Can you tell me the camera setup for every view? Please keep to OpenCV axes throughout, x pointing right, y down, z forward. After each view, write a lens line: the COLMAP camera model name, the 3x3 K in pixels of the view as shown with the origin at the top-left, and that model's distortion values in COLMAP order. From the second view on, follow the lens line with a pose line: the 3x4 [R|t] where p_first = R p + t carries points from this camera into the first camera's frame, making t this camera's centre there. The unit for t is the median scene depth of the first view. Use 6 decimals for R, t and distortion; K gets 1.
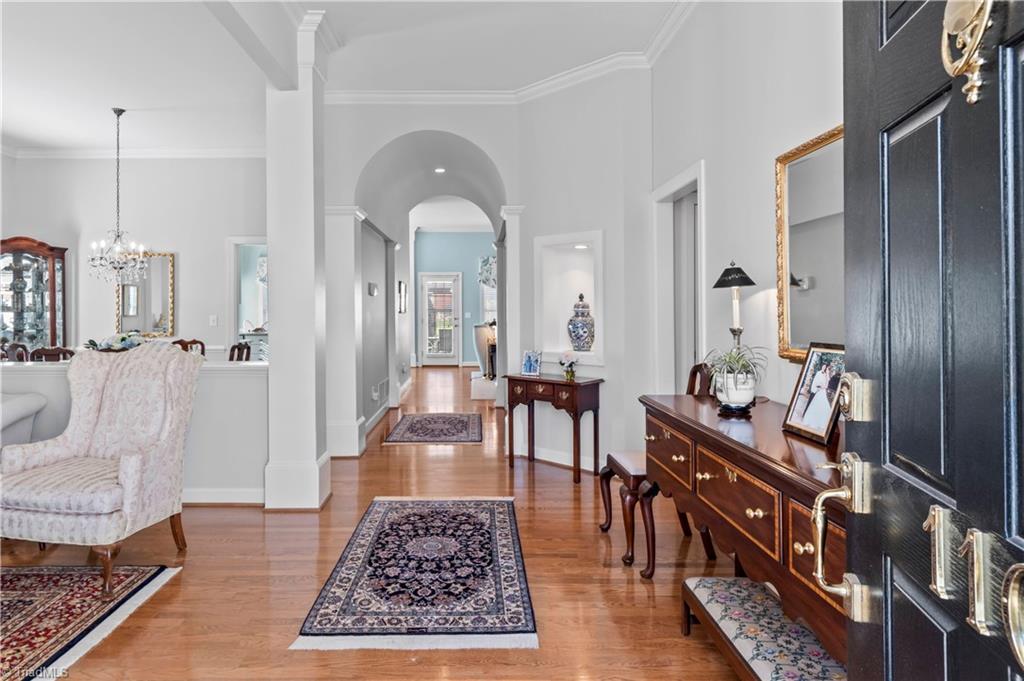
lens RADIAL K [[607.8, 0, 496.3], [0, 607.8, 307.3], [0, 0, 1]] dist [0.005885, -0.004968]
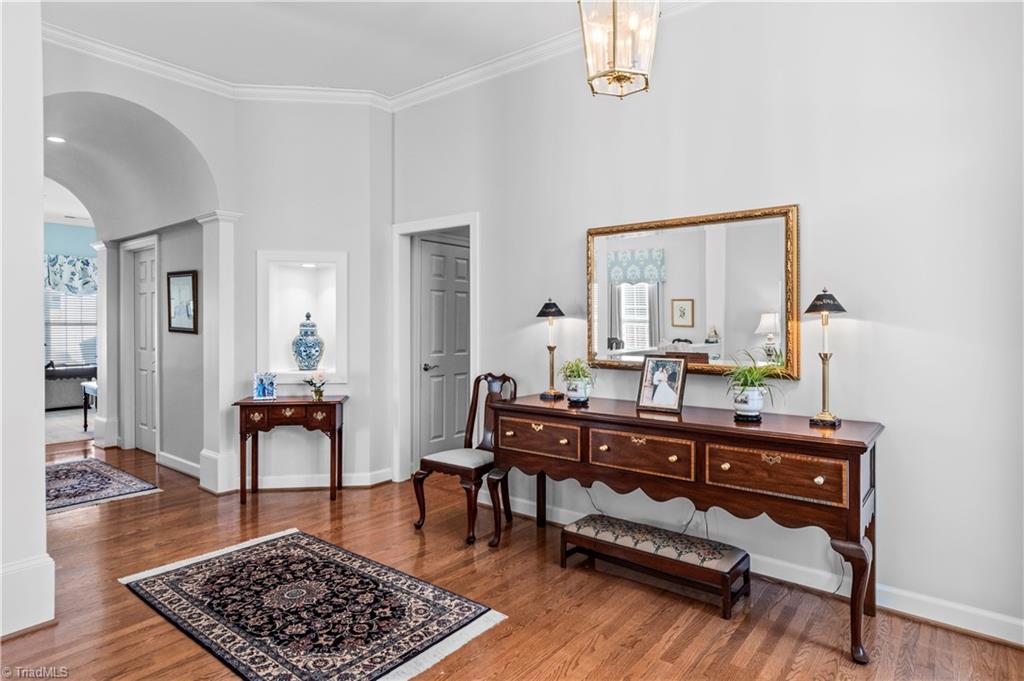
lens RADIAL K [[560.5, 0, 567.1], [0, 560.5, 321.1], [0, 0, 1]] dist [0.001199, 0.002837]
pose [[0.590695, 0.011644, 0.806811, -0.570479], [-0.012819, 0.999905, -0.005045, -0.015211], [-0.806793, -0.007363, 0.590788, 0.190937]]
